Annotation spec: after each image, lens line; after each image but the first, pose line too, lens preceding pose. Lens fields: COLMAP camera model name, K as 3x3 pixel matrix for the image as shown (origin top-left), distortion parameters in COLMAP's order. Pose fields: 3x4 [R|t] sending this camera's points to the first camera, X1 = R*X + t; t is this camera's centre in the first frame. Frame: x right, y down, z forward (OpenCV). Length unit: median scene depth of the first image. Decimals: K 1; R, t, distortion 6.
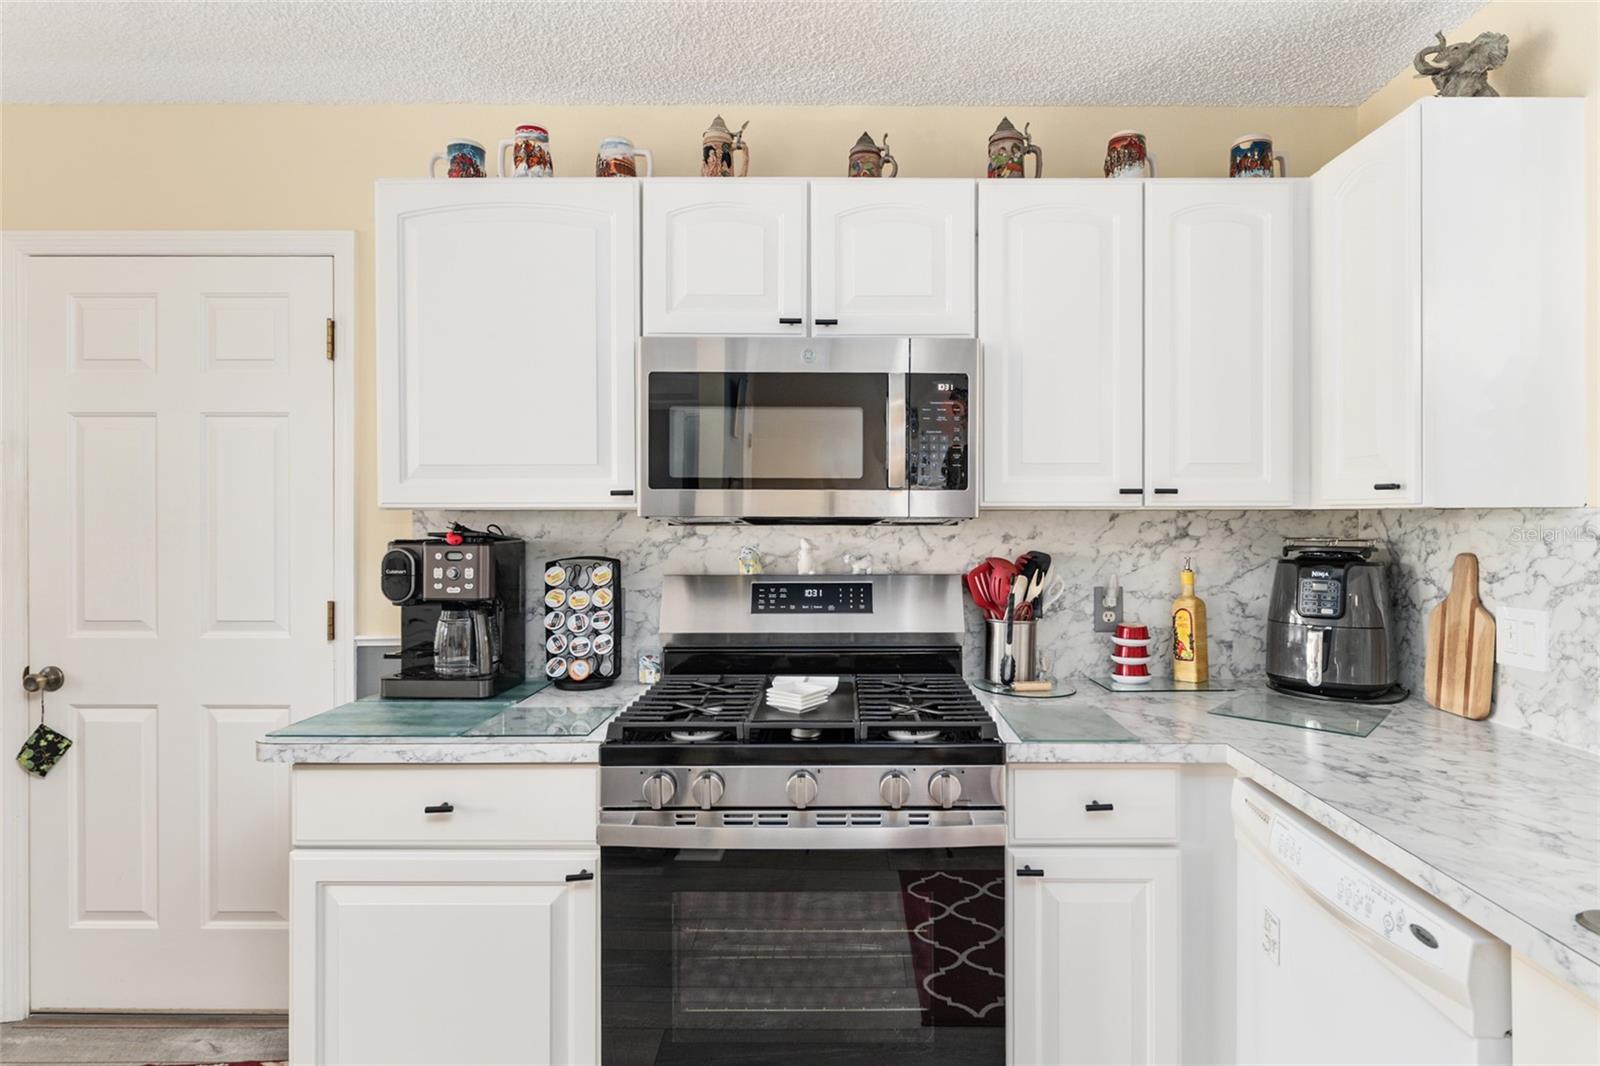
lens RADIAL K [[851.3, 0, 827.3], [0, 851.3, 513.3], [0, 0, 1]] dist [0.000576, -0.000680]
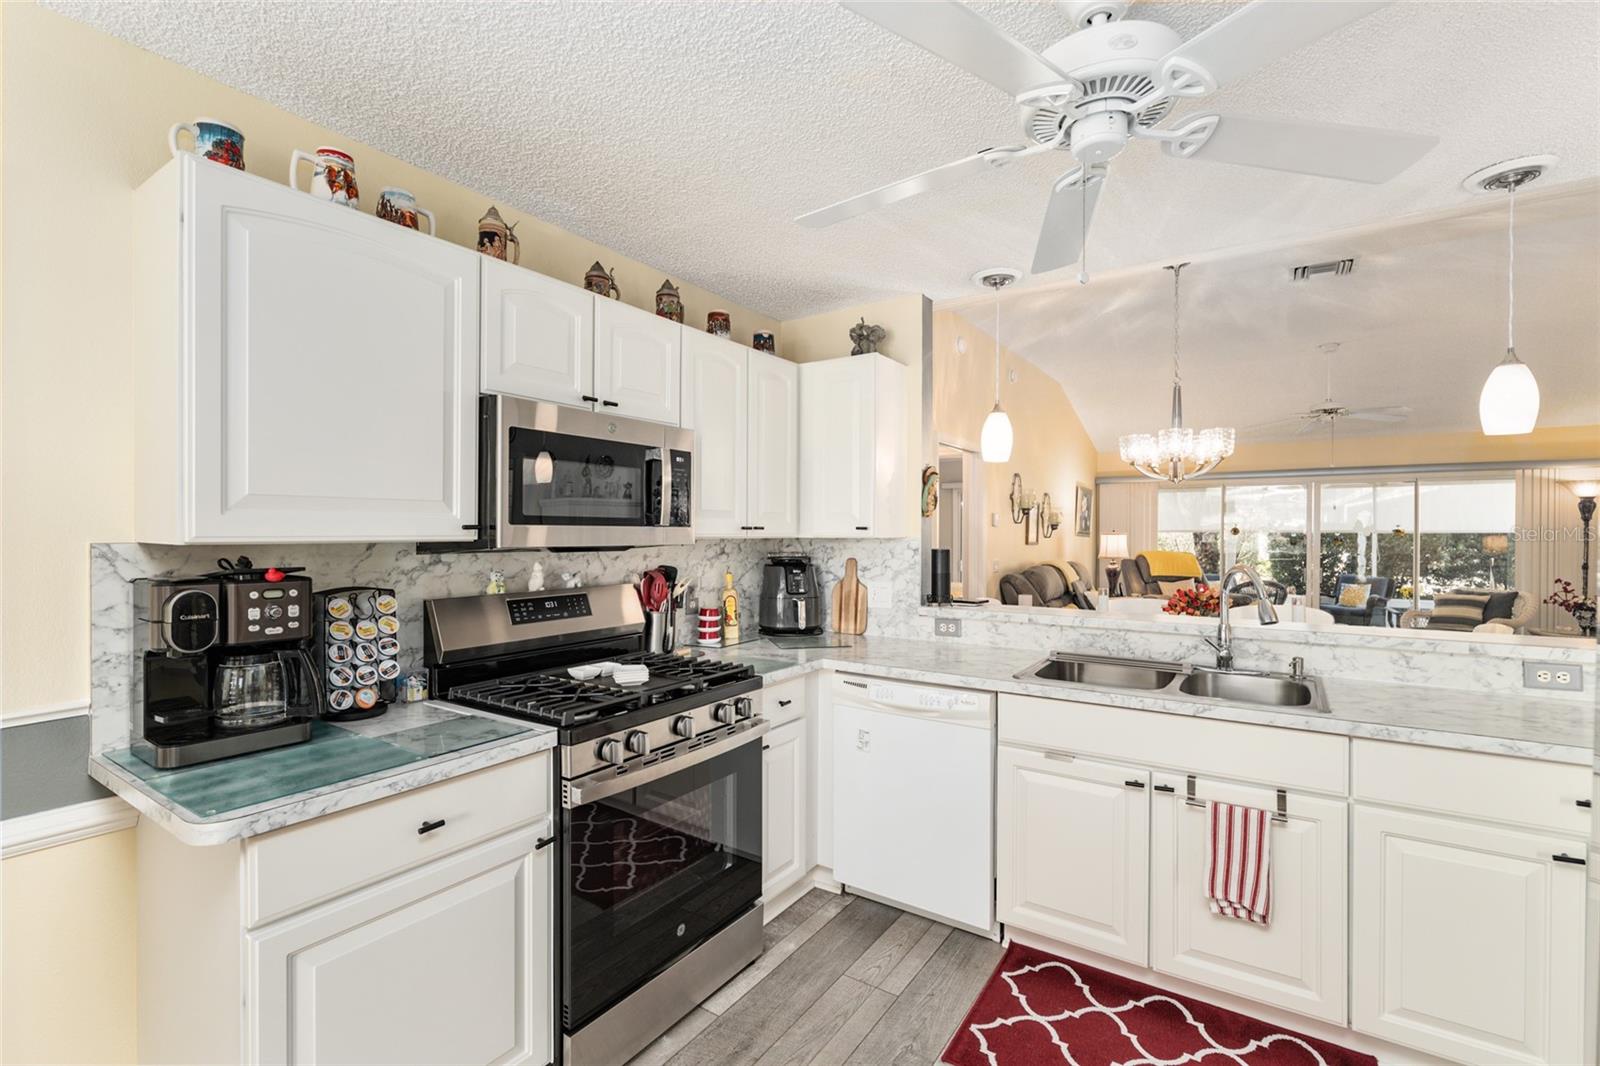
lens RADIAL K [[730.4, 0, 801.0], [0, 730.4, 528.5], [0, 0, 1]] dist [0.002103, -0.001227]
pose [[0.547602, 0.004880, 0.836725, -0.787321], [-0.004357, 0.999986, -0.002981, -0.020017], [-0.836727, -0.002013, 0.547616, 0.093197]]
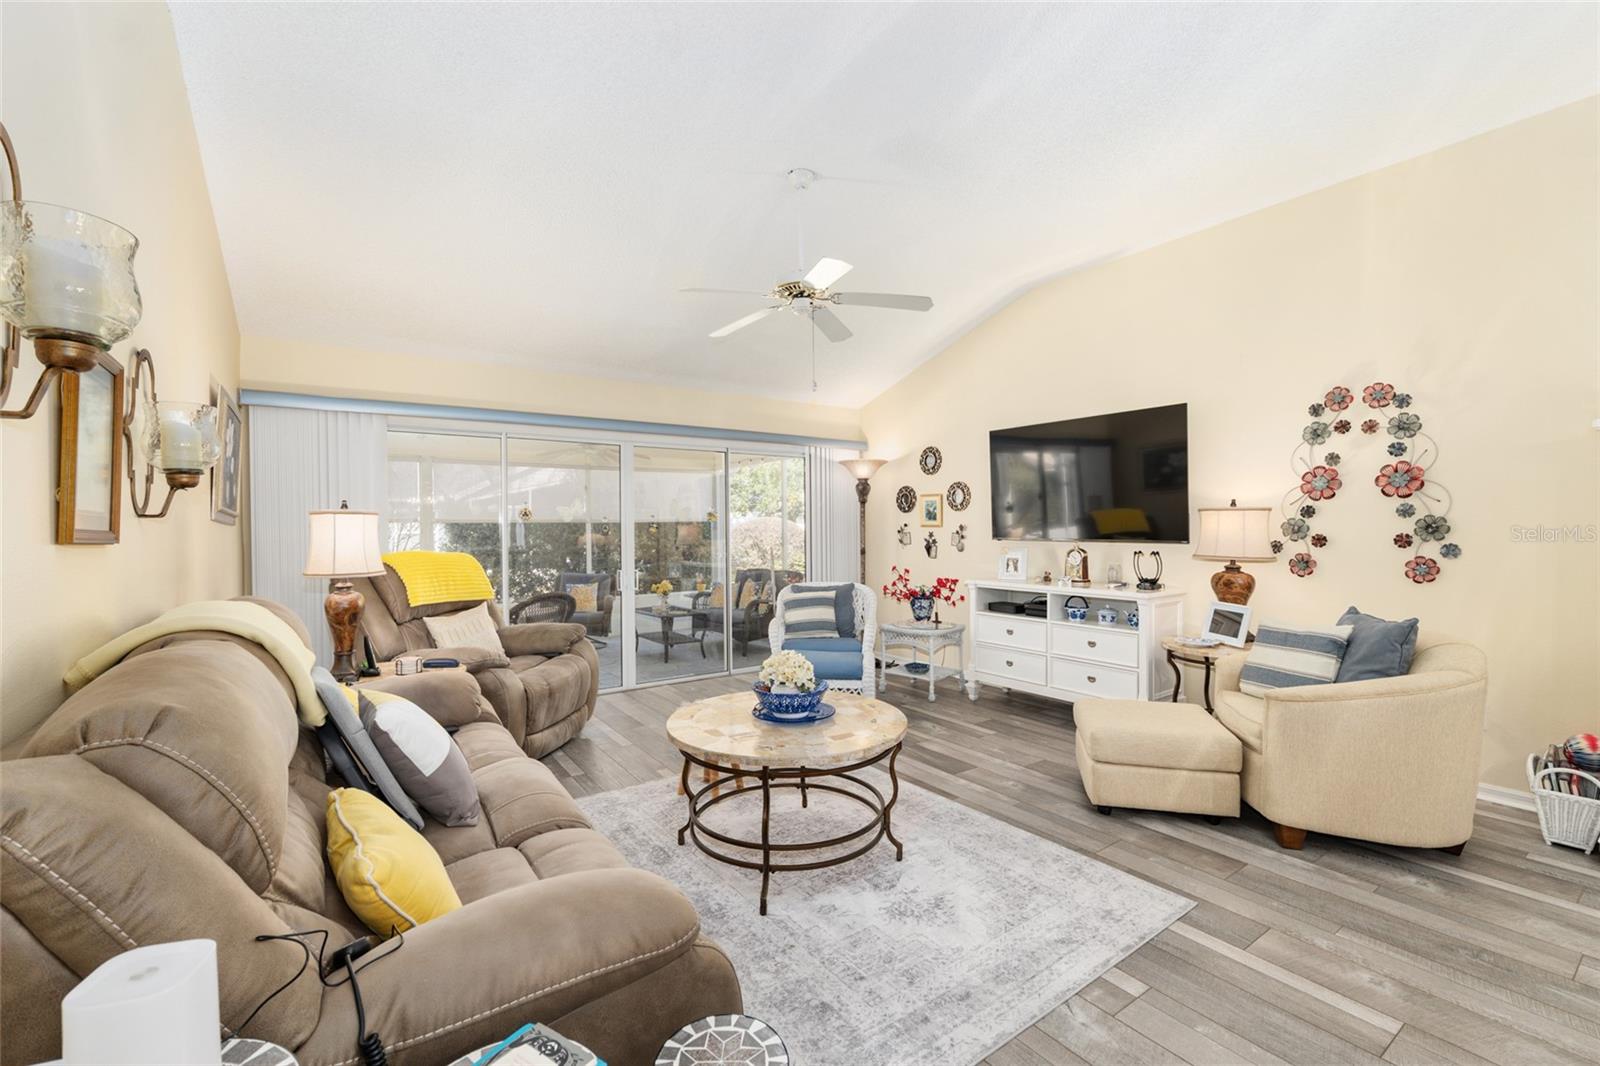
lens RADIAL K [[672.8, 0, 793.4], [0, 672.8, 537.9], [0, 0, 1]] dist [-0.007017, 0.000197]
pose [[-0.573443, -0.005480, 0.819227, 1.826956], [0.007127, 0.999906, 0.011678, 0.035032], [-0.819215, 0.012535, -0.573350, 0.899361]]
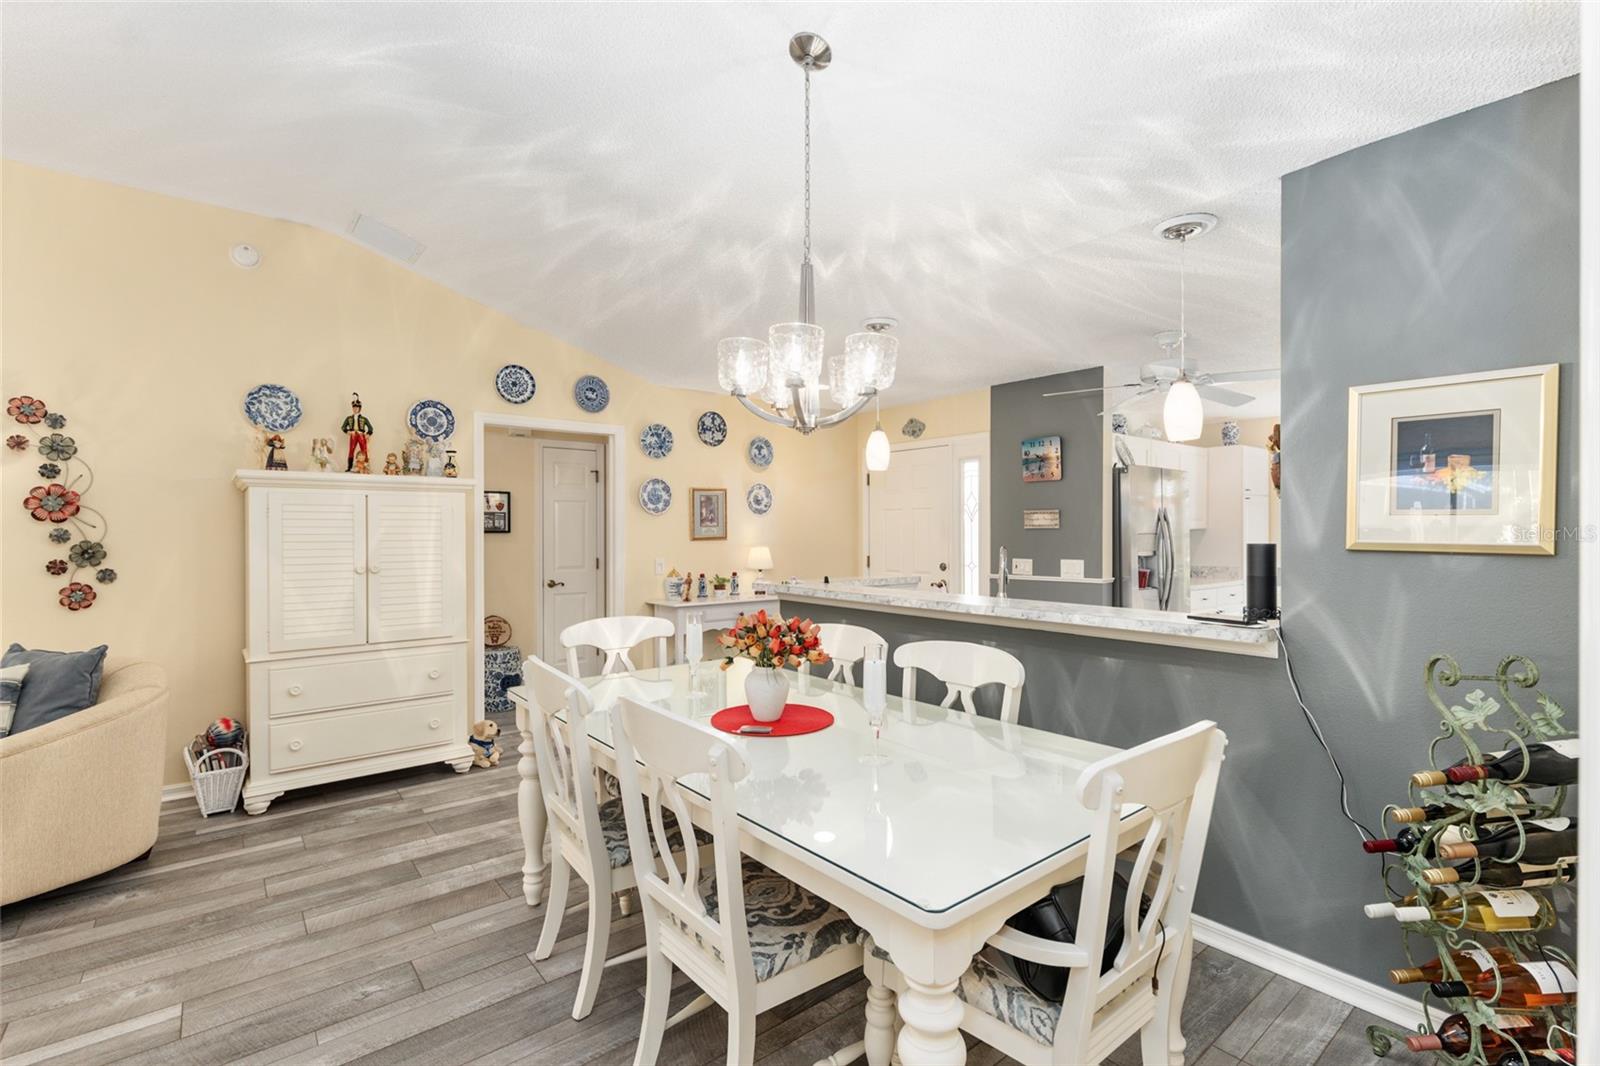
lens RADIAL K [[730.4, 0, 800.2], [0, 730.4, 531.7], [0, 0, 1]] dist [0.002103, -0.001227]
pose [[-0.772893, 0.002794, -0.634531, 2.050872], [0.004385, 0.999990, -0.000938, -0.002359], [0.634522, -0.003508, -0.772897, 1.158272]]
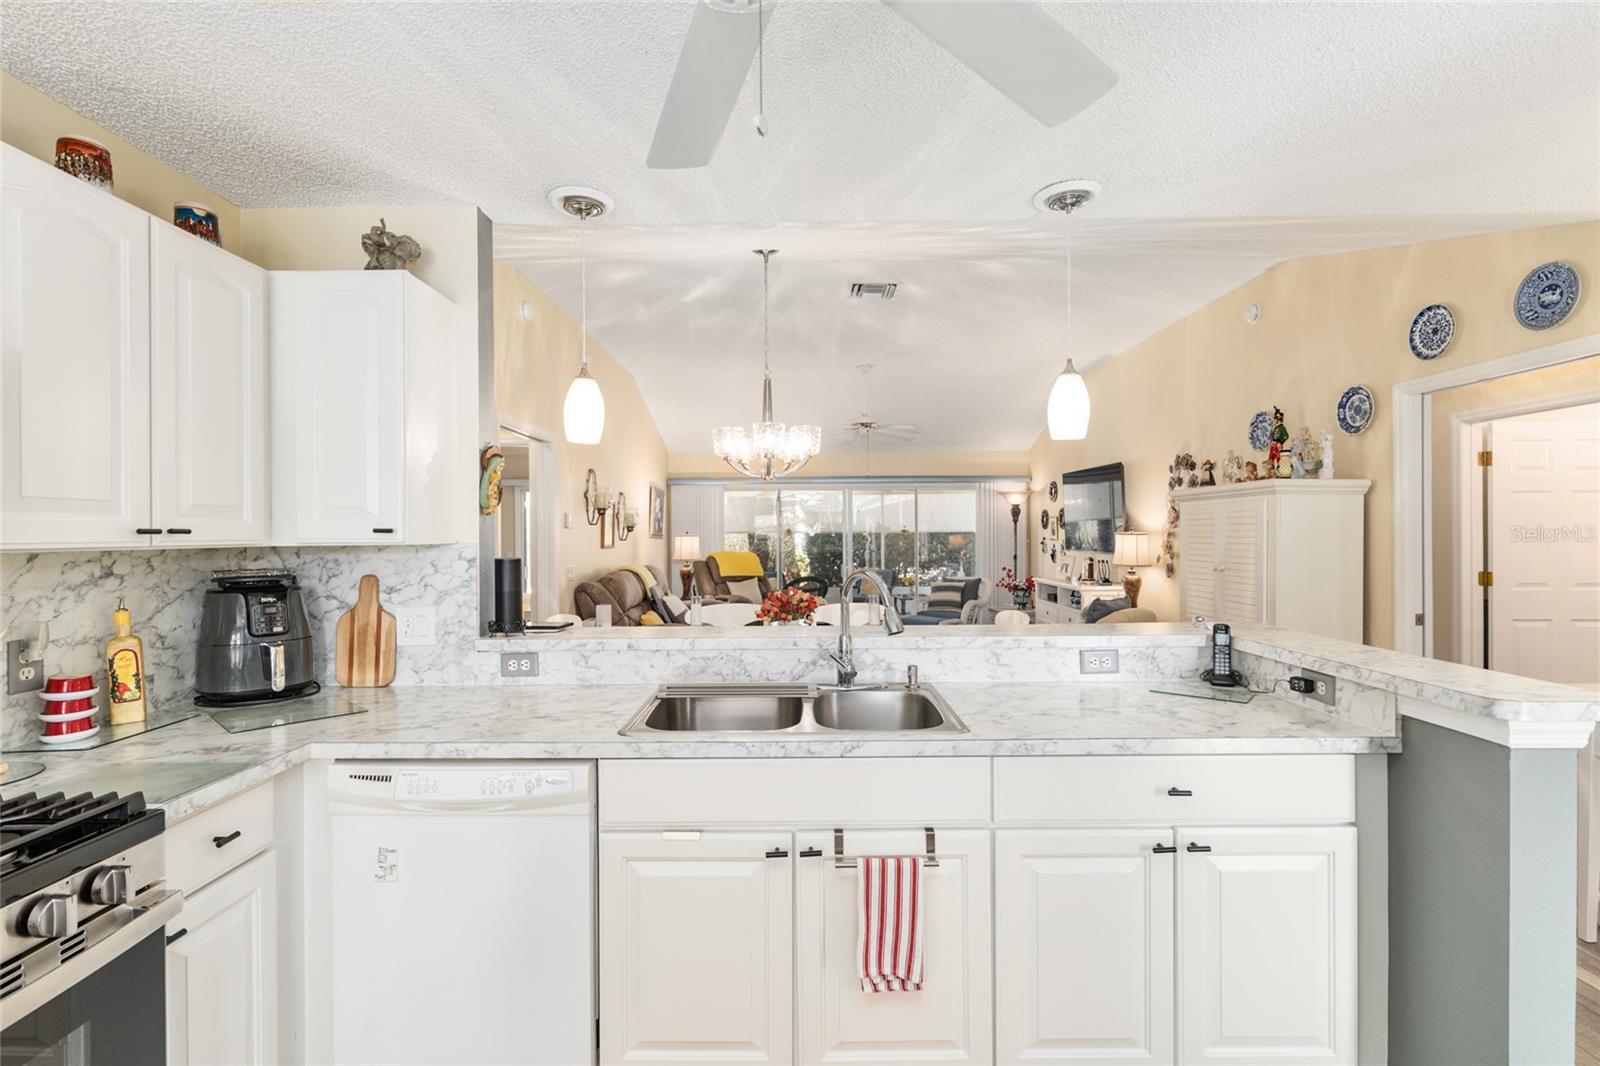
lens RADIAL K [[730.4, 0, 794.7], [0, 730.4, 536.2], [0, 0, 1]] dist [0.002103, -0.001227]
pose [[0.004461, -0.003683, 0.999983, -0.454771], [0.004177, 0.999985, 0.003664, -0.019197], [-0.999981, 0.004160, 0.004476, 0.246271]]
